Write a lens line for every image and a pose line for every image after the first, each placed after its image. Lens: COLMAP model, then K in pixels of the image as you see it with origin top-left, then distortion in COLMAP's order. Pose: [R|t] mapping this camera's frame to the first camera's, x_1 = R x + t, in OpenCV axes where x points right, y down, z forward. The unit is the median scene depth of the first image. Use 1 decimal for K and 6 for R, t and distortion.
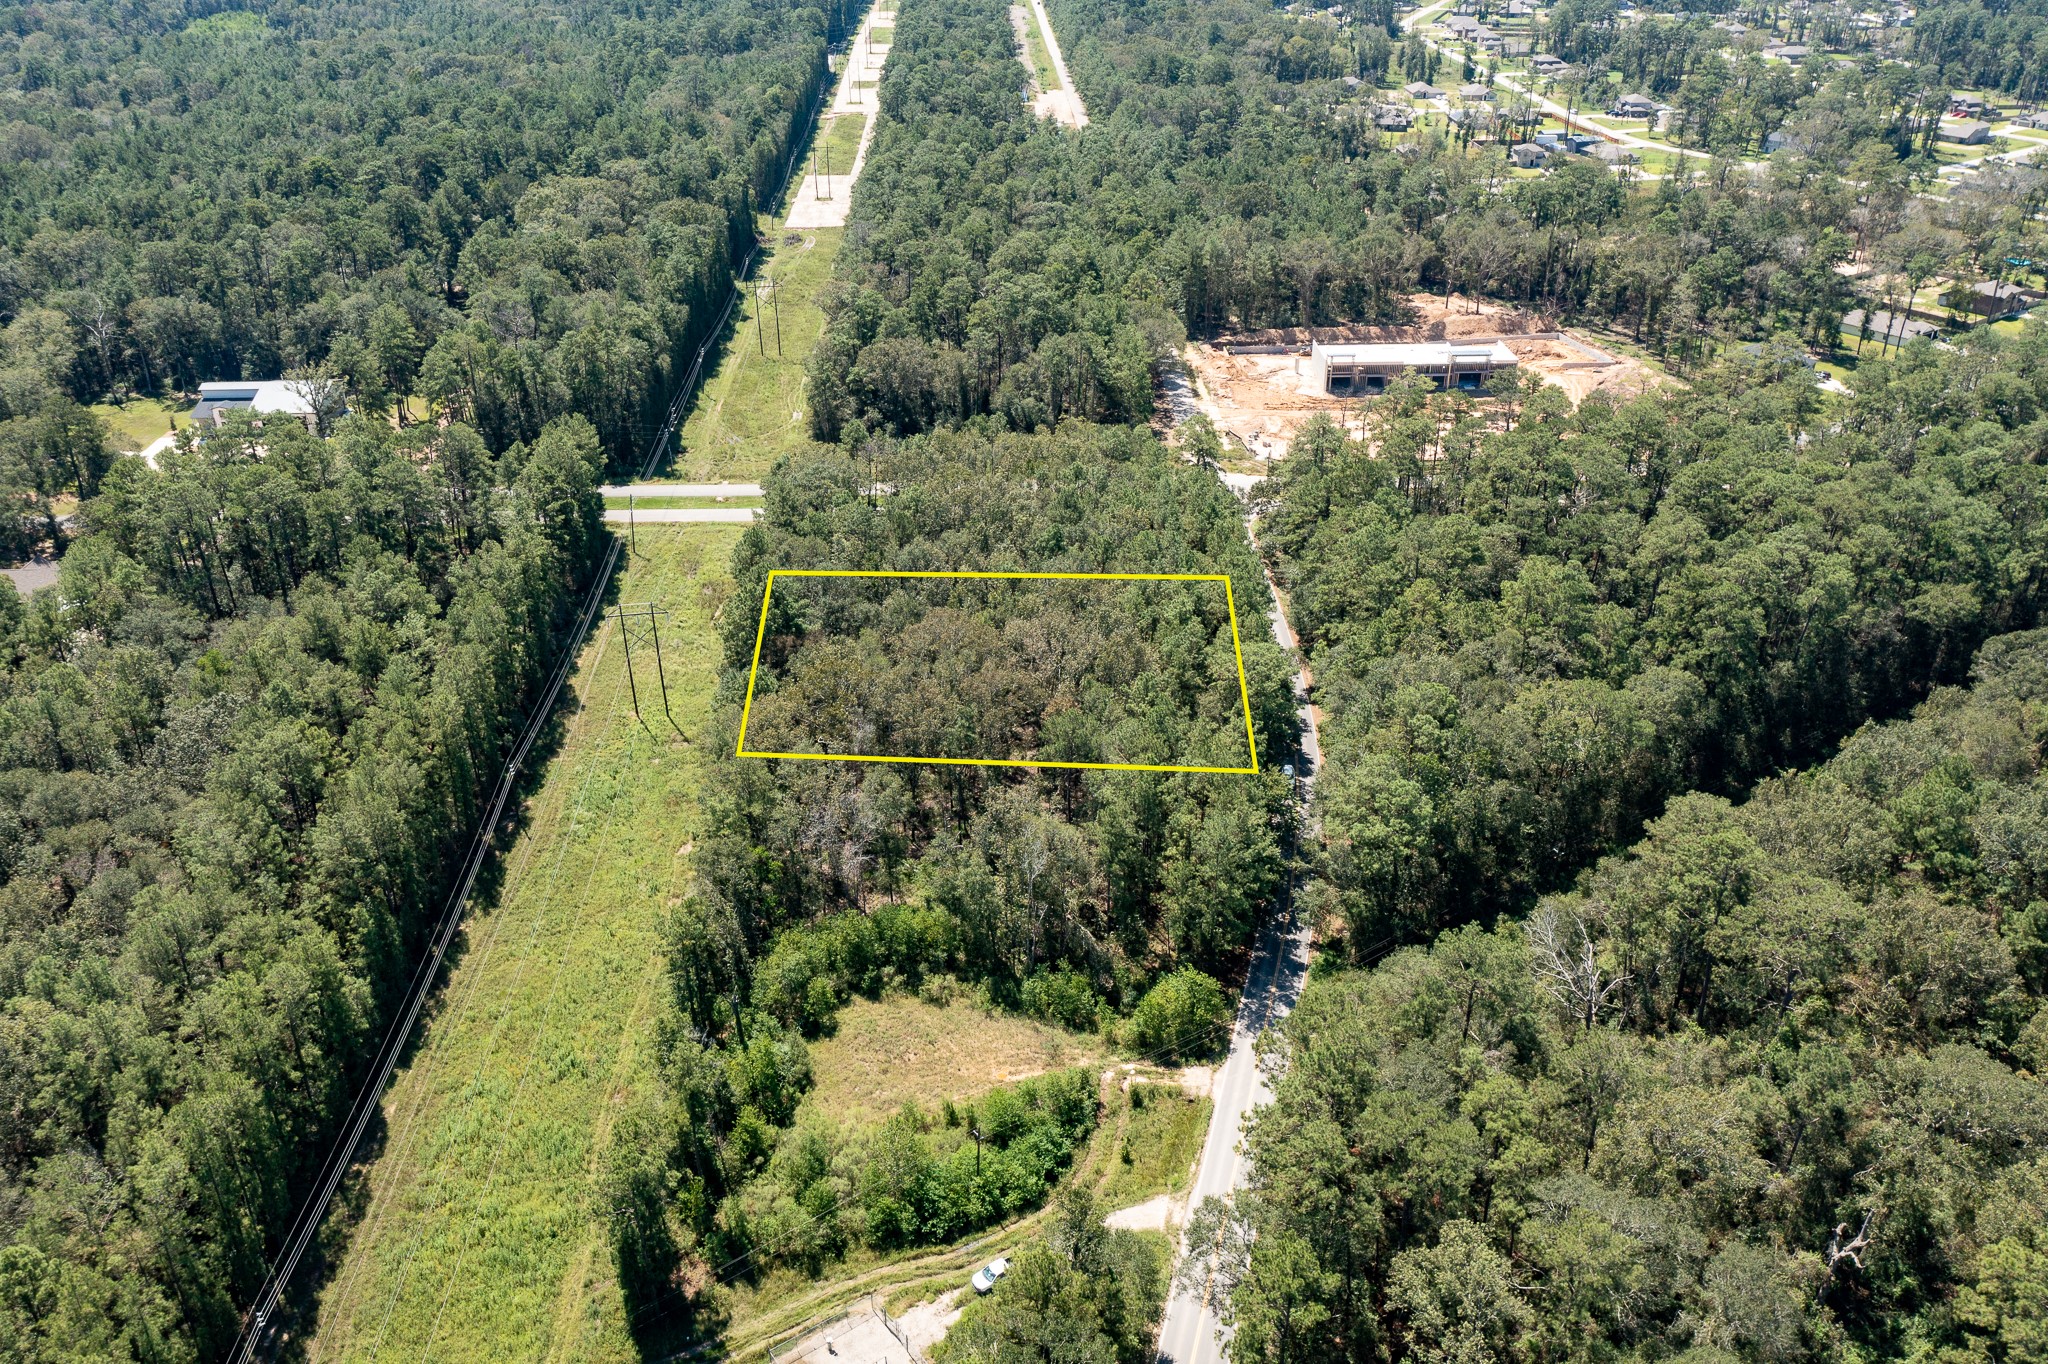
lens RADIAL K [[1637.1, 0, 1022.9], [0, 1637.1, 658.3], [0, 0, 1]] dist [-0.005300, 0.003074]
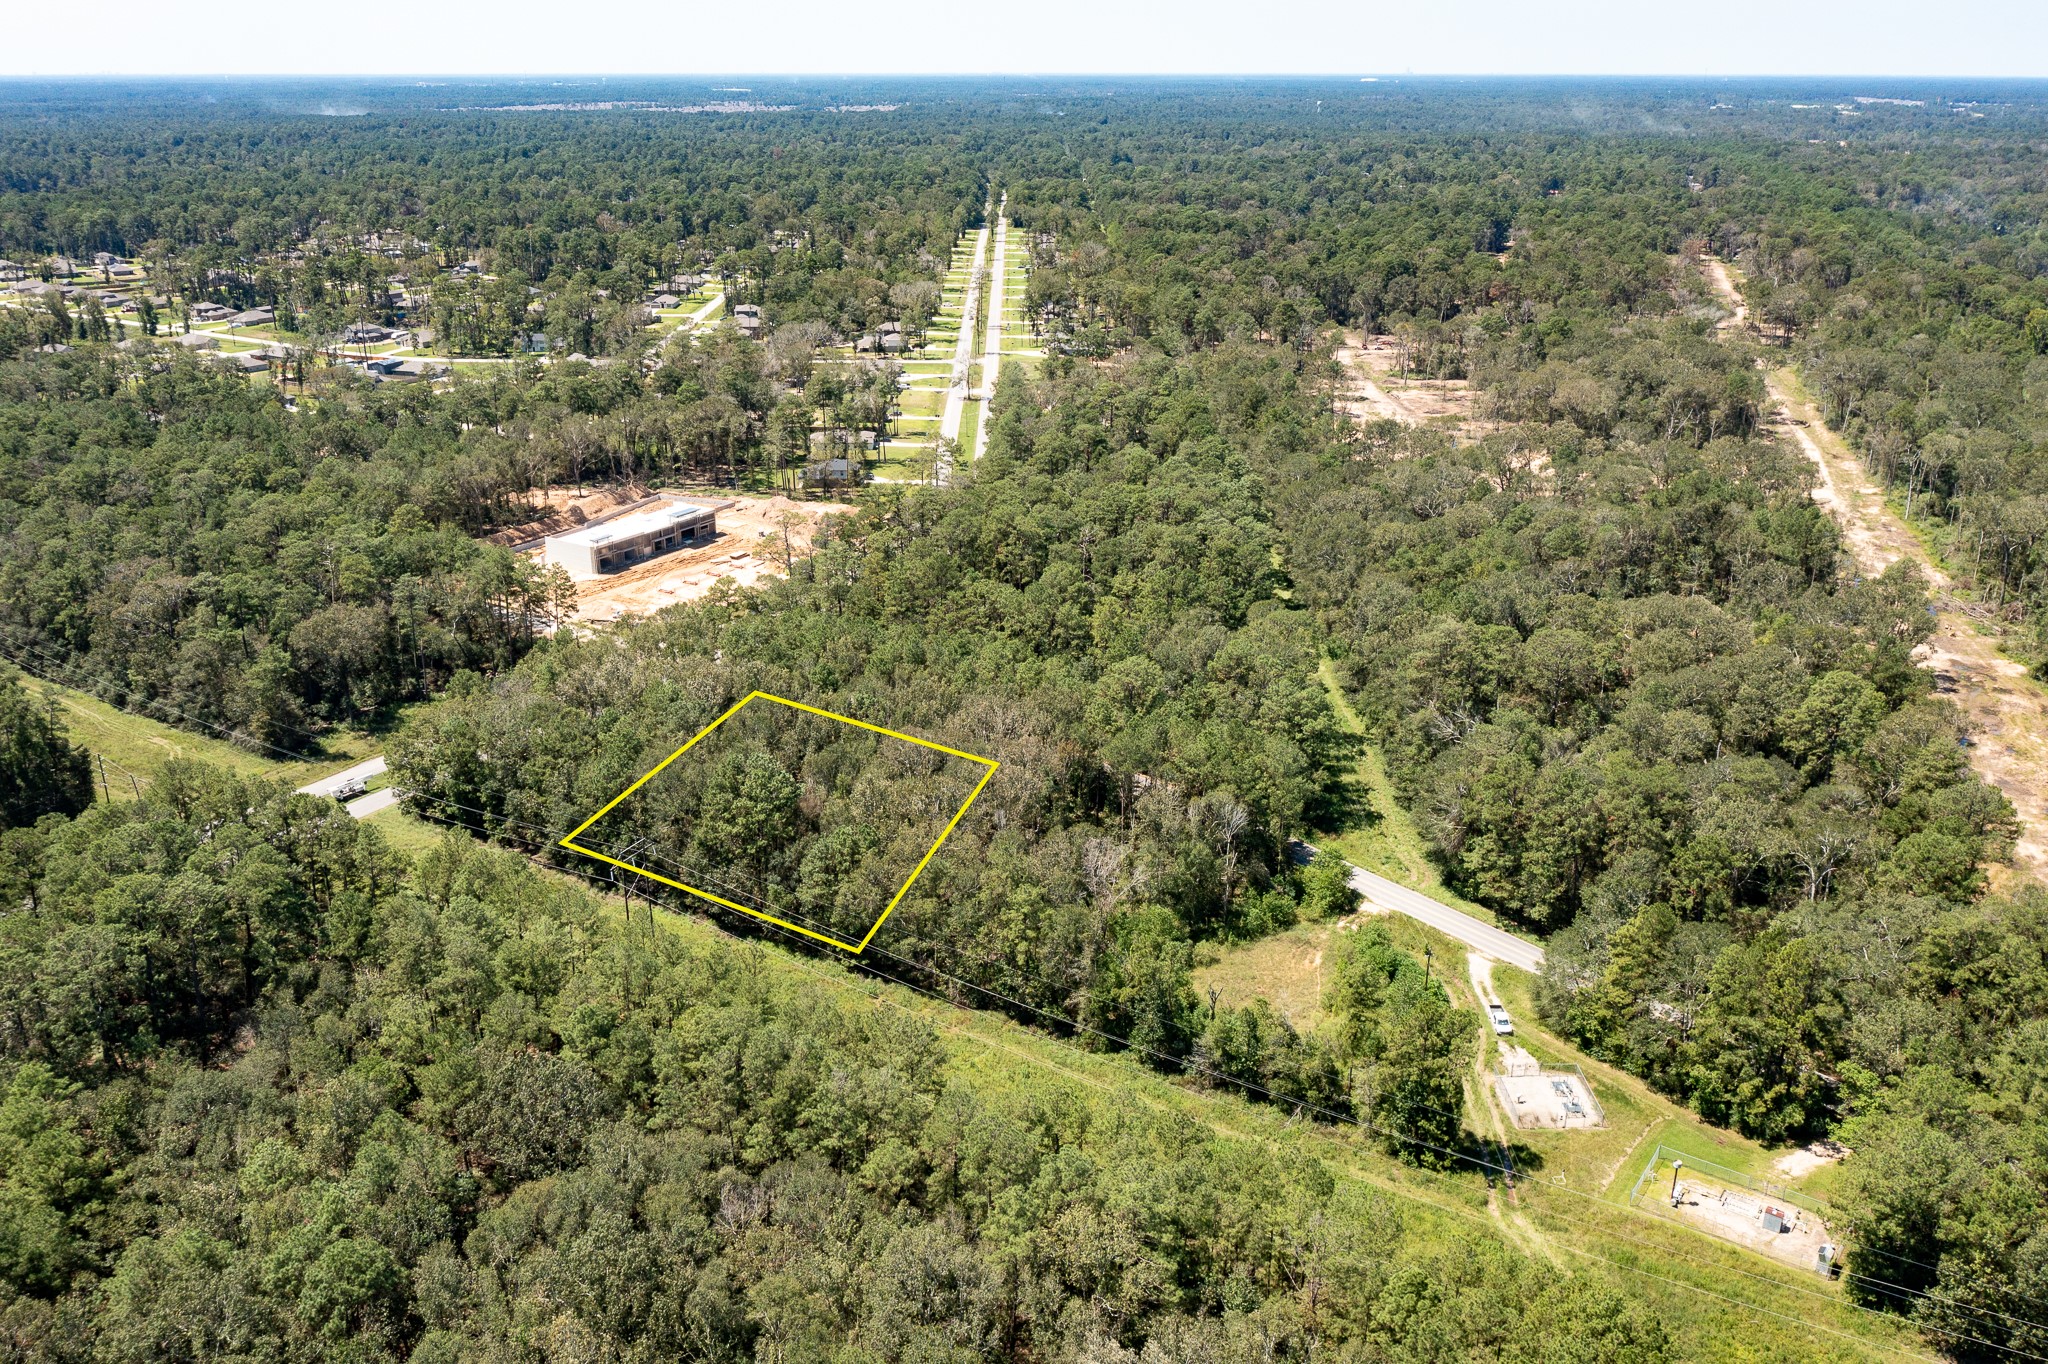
lens RADIAL K [[1619.0, 0, 1024.0], [0, 1619.0, 682.0], [0, 0, 1]] dist [-0.002050, 0.005057]
pose [[0.569163, -0.287905, 0.770172, -0.530213], [0.379306, 0.923004, 0.064727, -0.062431], [-0.729507, 0.255291, 0.634544, 0.139683]]
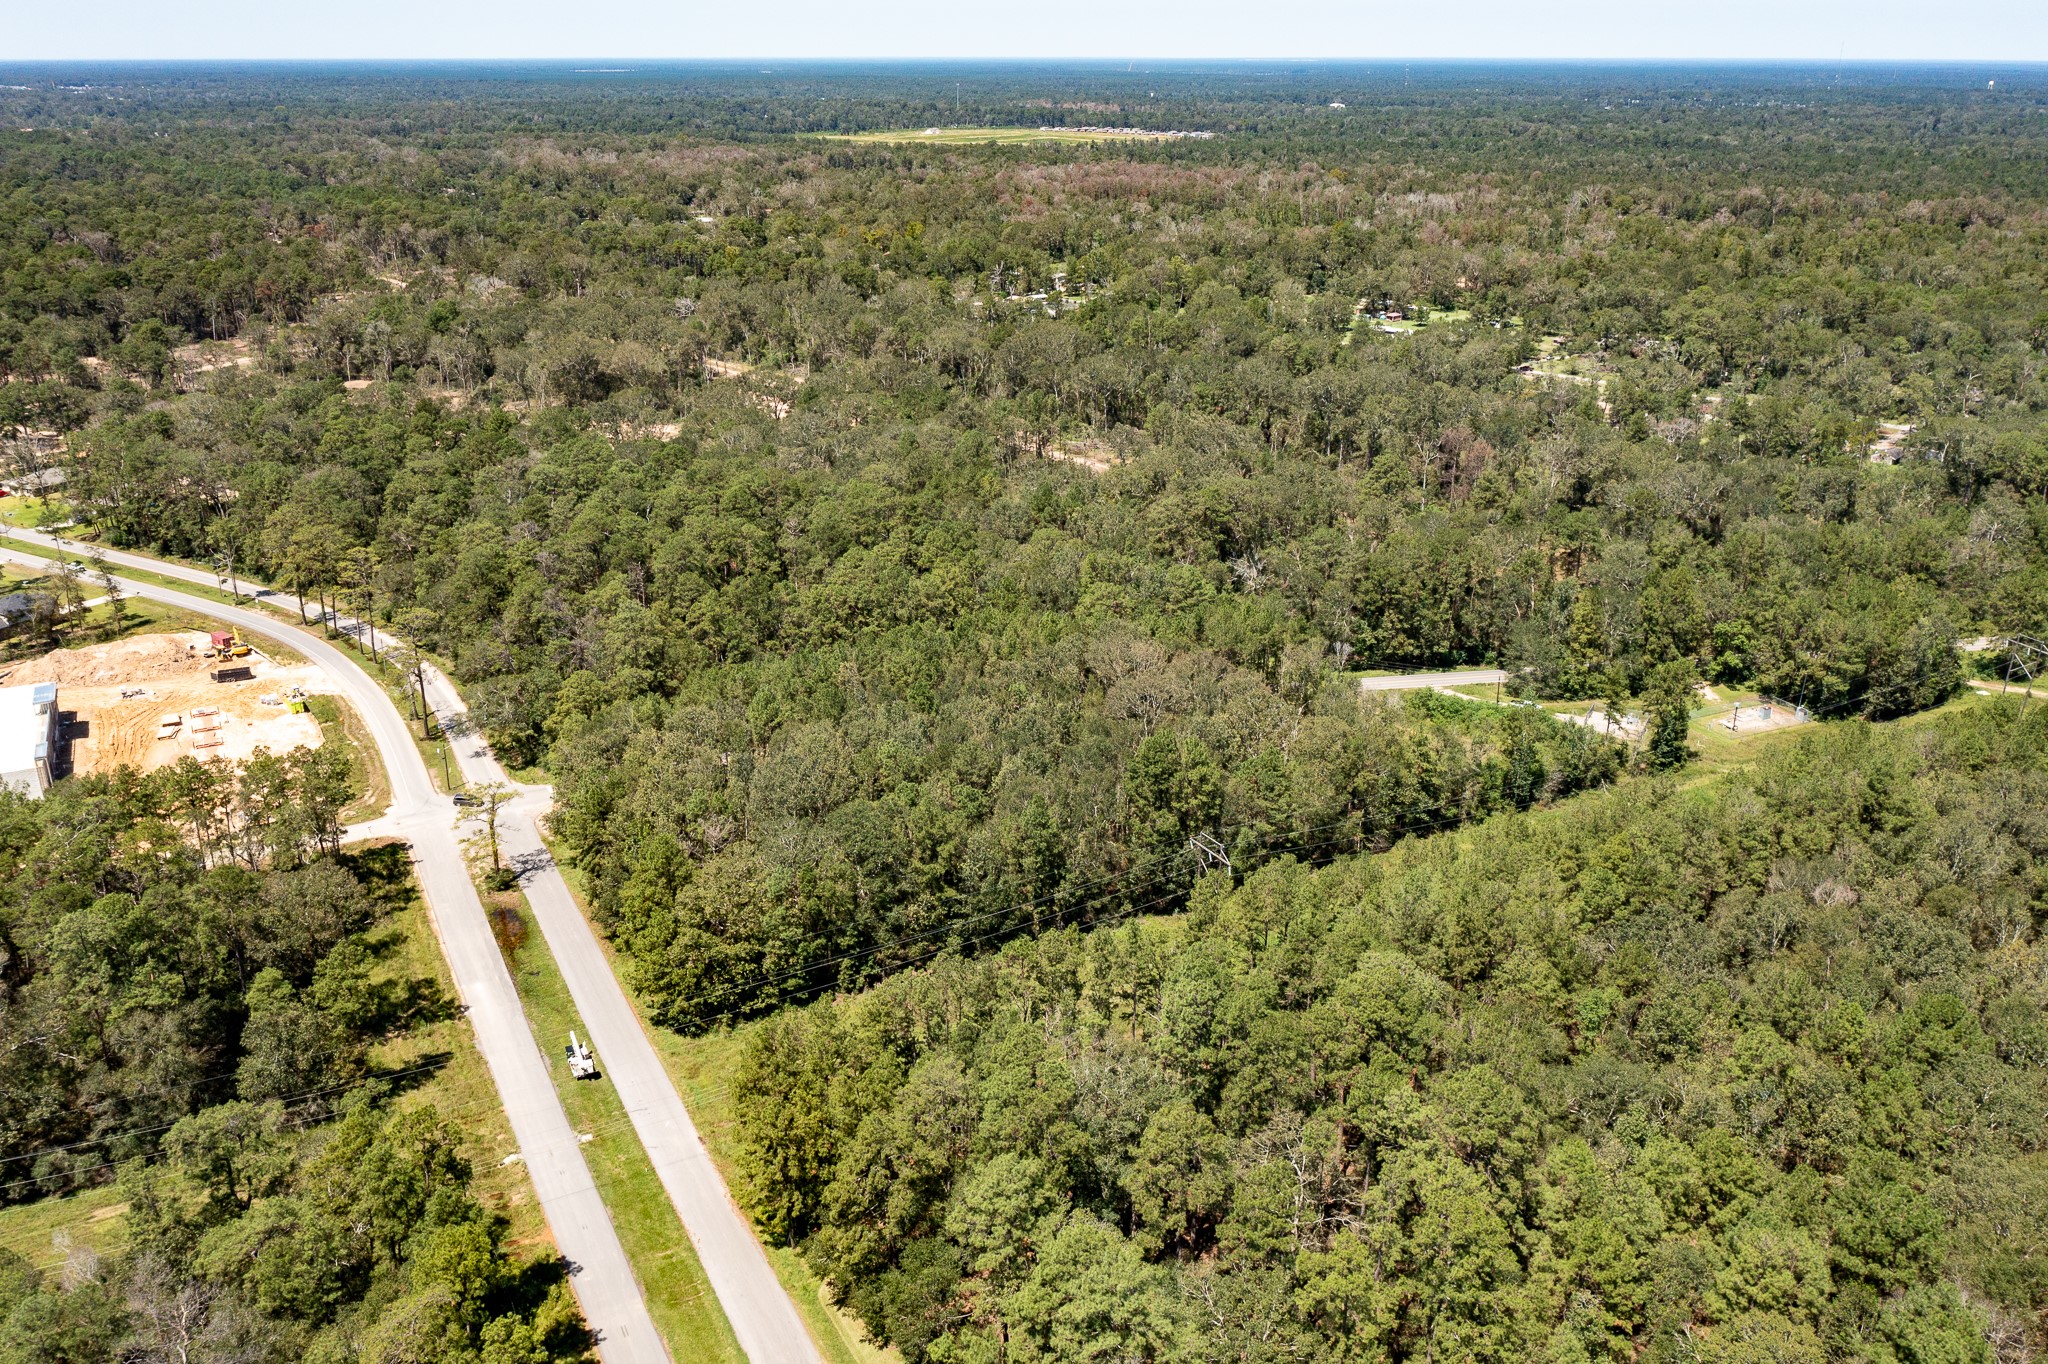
lens RADIAL K [[1619.0, 0, 1024.0], [0, 1619.0, 682.0], [0, 0, 1]] dist [-0.002050, 0.005057]
pose [[-0.420943, -0.326202, 0.846404, -0.625152], [0.422035, 0.755524, 0.501068, -0.403170], [-0.802928, 0.568133, -0.180364, 0.789594]]
